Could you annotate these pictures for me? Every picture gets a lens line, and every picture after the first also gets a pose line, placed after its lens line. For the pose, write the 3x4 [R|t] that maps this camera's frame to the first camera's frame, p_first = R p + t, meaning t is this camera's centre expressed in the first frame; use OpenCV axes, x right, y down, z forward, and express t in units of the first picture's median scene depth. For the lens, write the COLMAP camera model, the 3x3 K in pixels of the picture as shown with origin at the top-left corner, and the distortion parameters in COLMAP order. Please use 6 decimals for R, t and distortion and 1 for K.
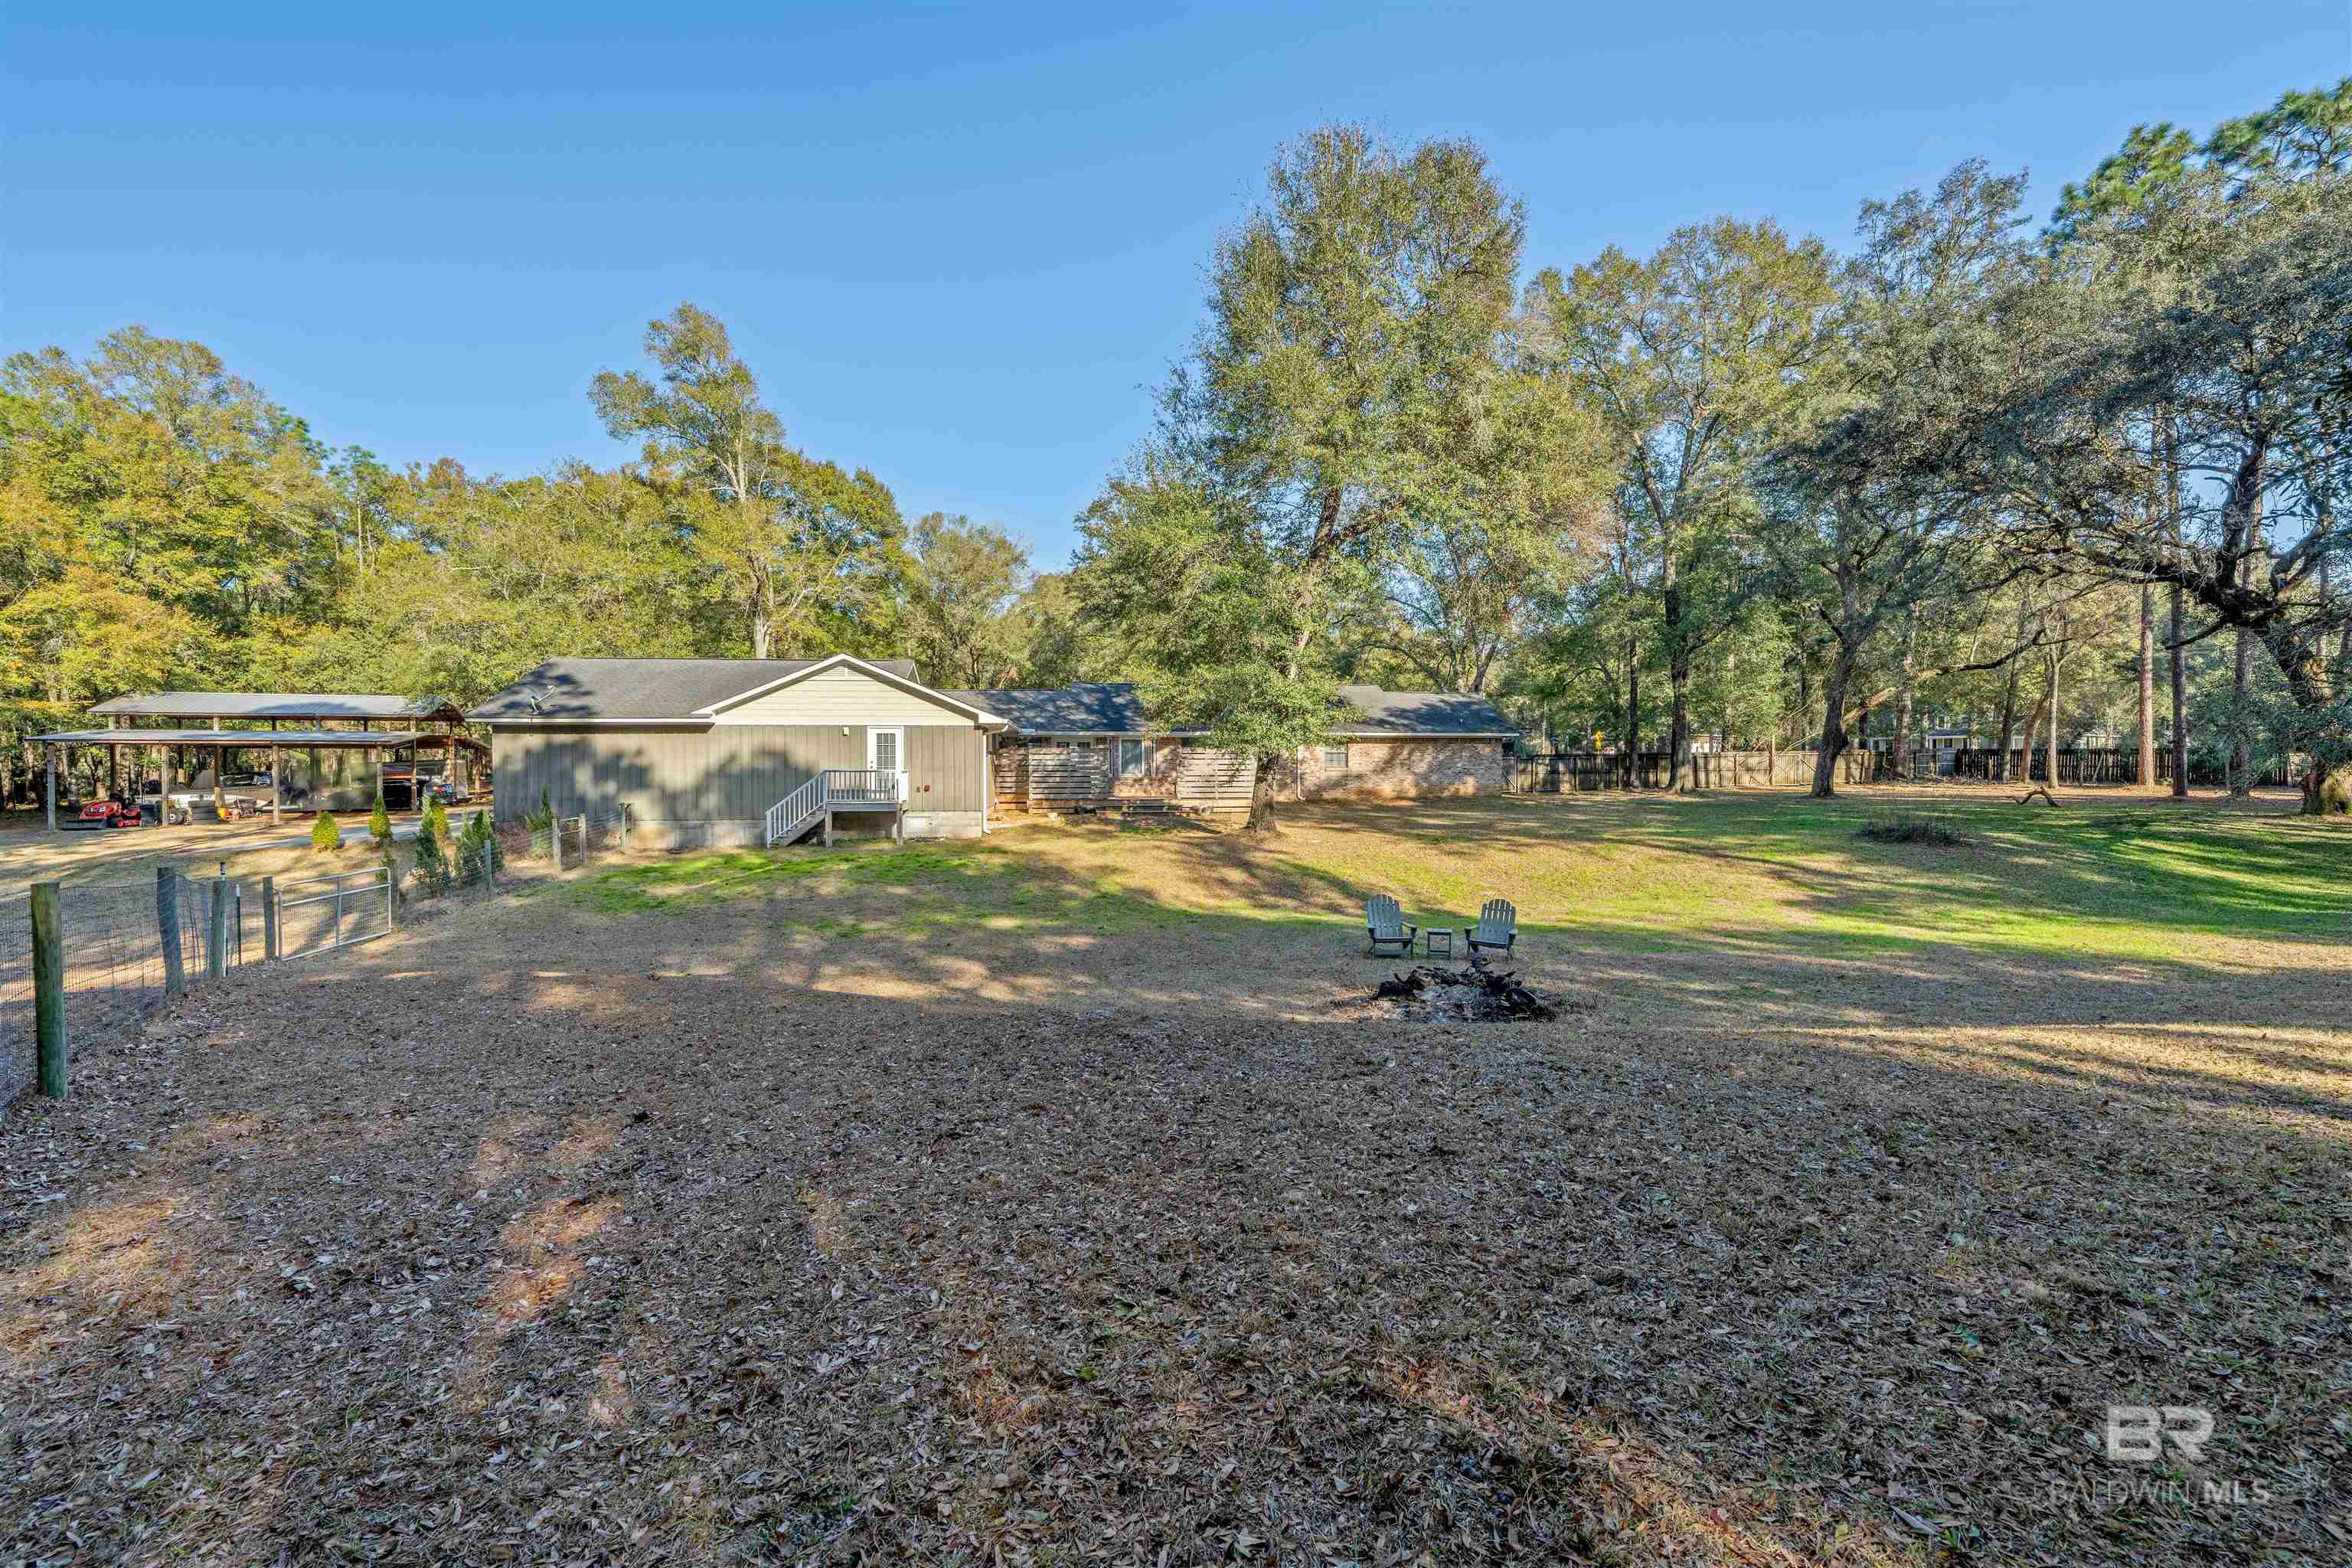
lens RADIAL K [[1045.0, 0, 1176.5], [0, 1045.0, 774.6], [0, 0, 1]] dist [-0.025707, -0.000088]
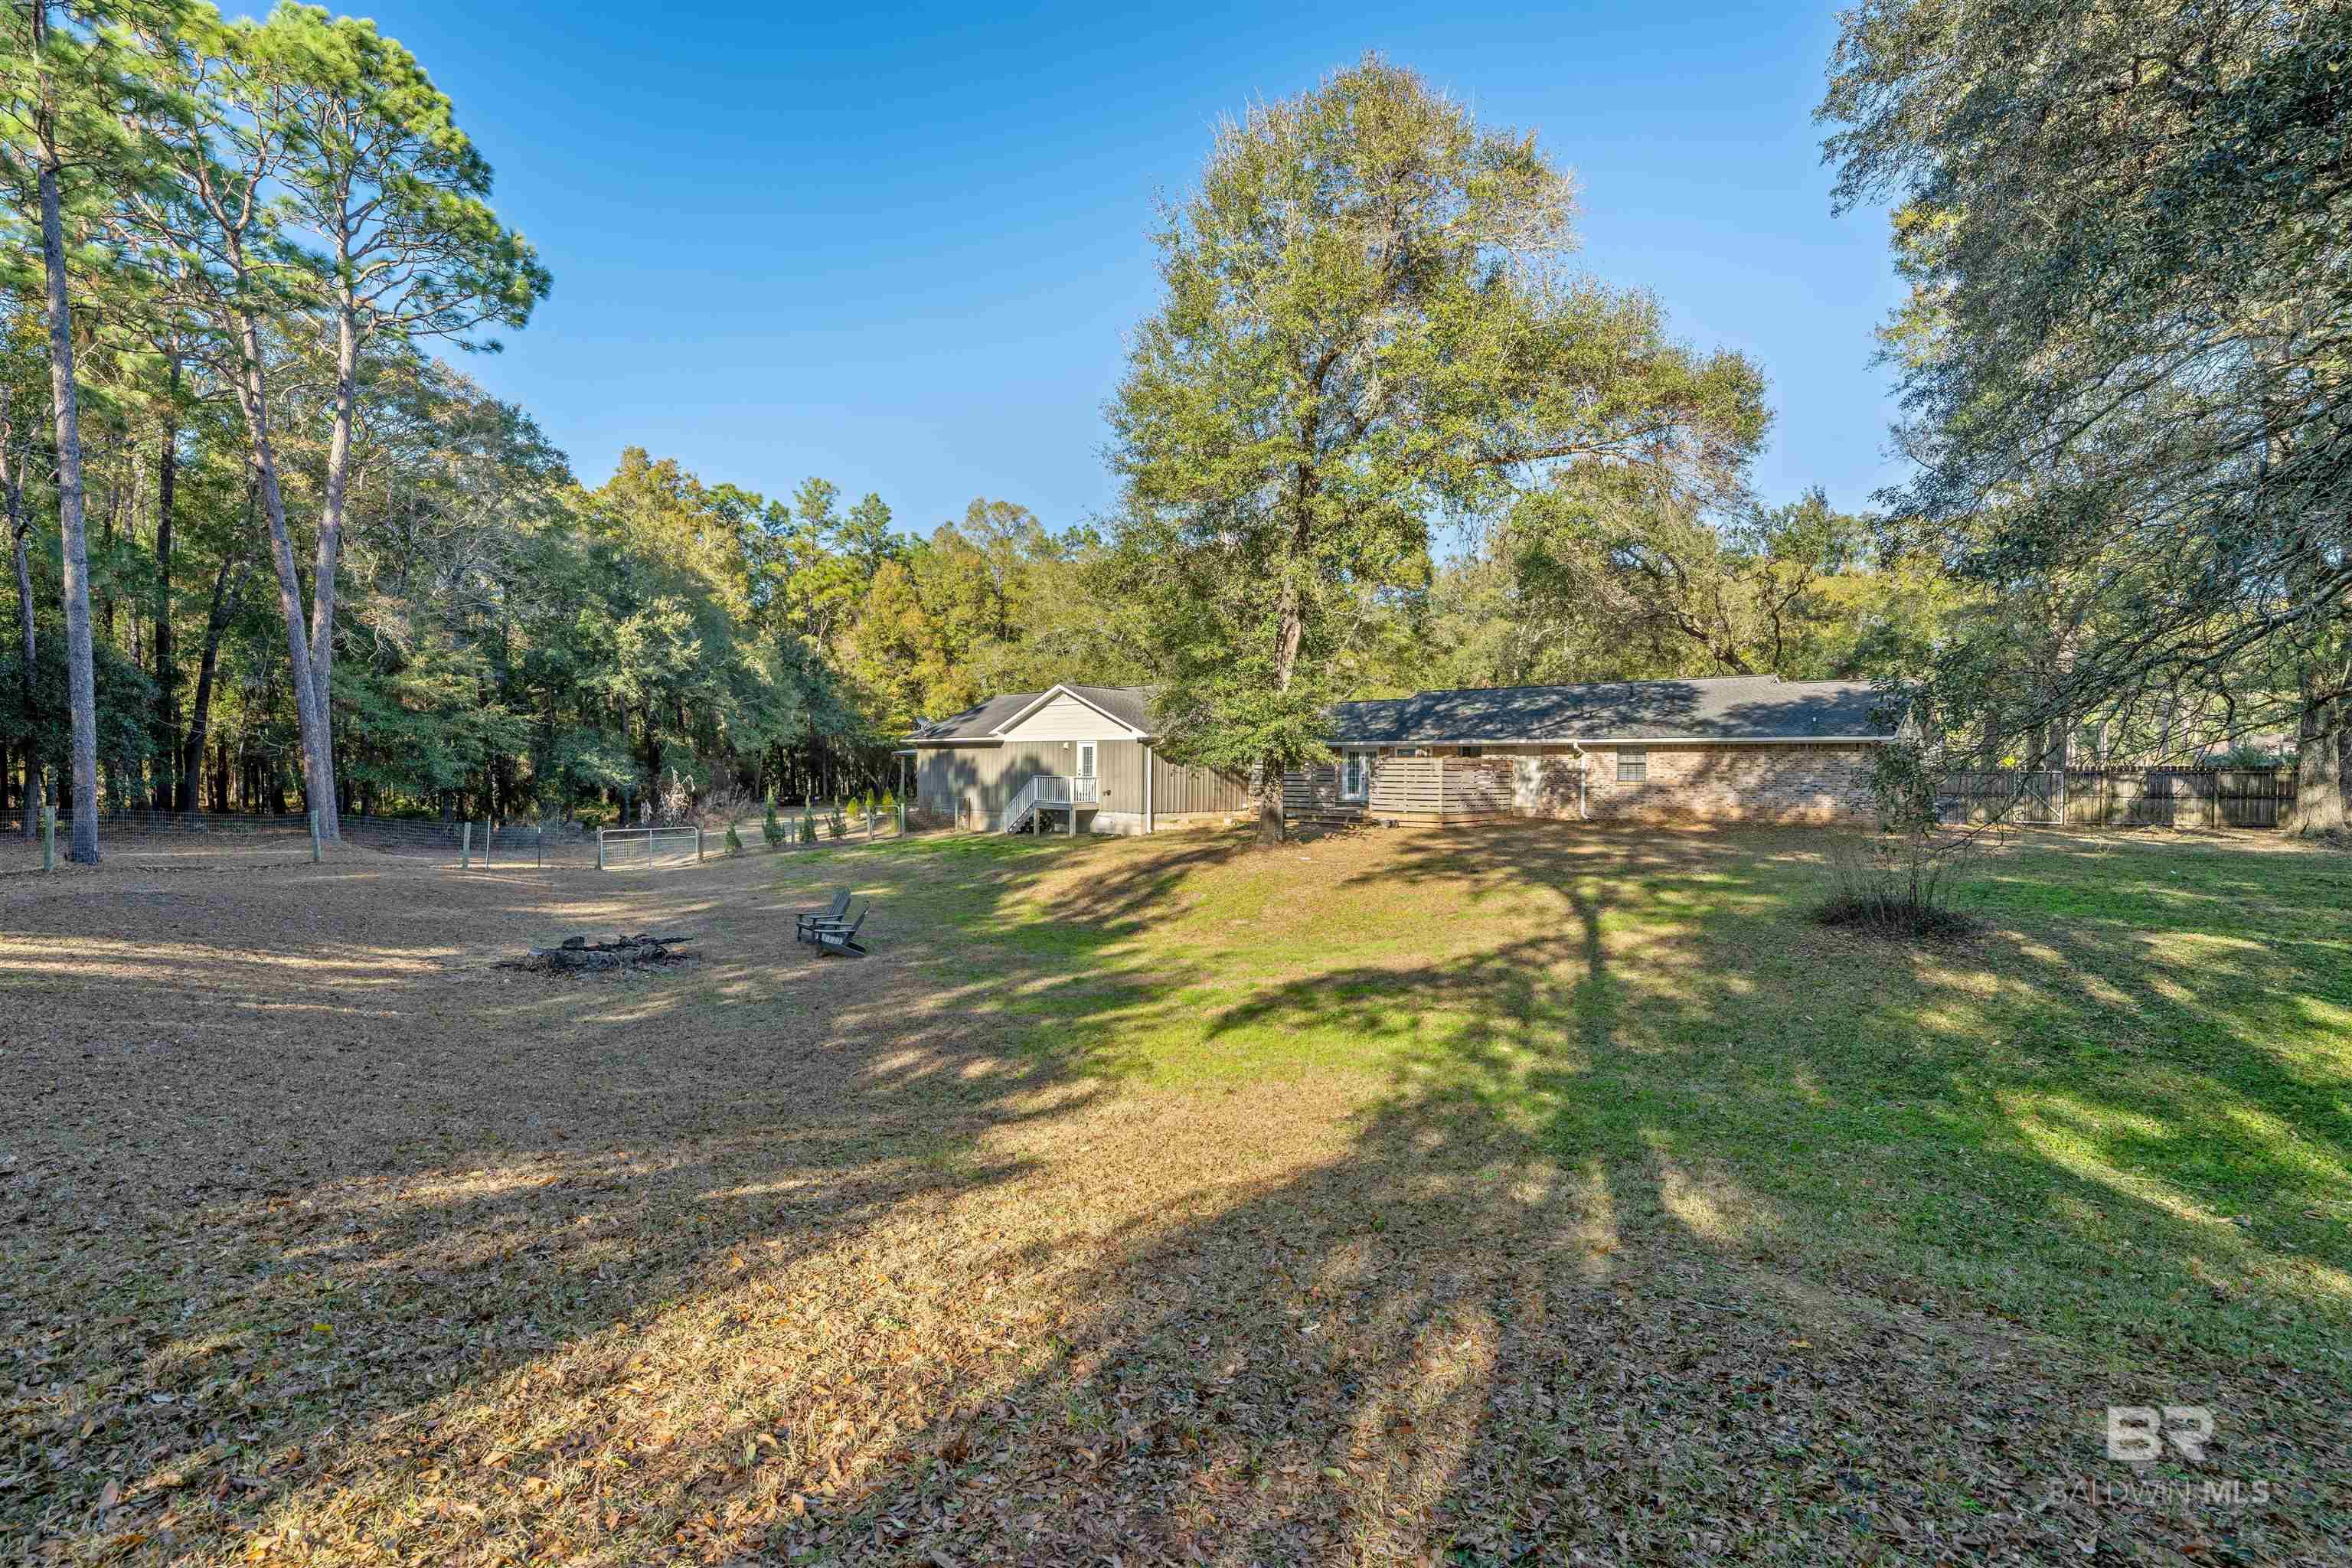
lens RADIAL K [[1045.0, 0, 1176.5], [0, 1045.0, 774.6], [0, 0, 1]] dist [-0.025707, -0.000088]
pose [[0.643626, 0.015186, -0.765189, 0.553940], [-0.016454, 0.999847, 0.006003, -0.009970], [0.765163, 0.008726, 0.643778, 0.183849]]
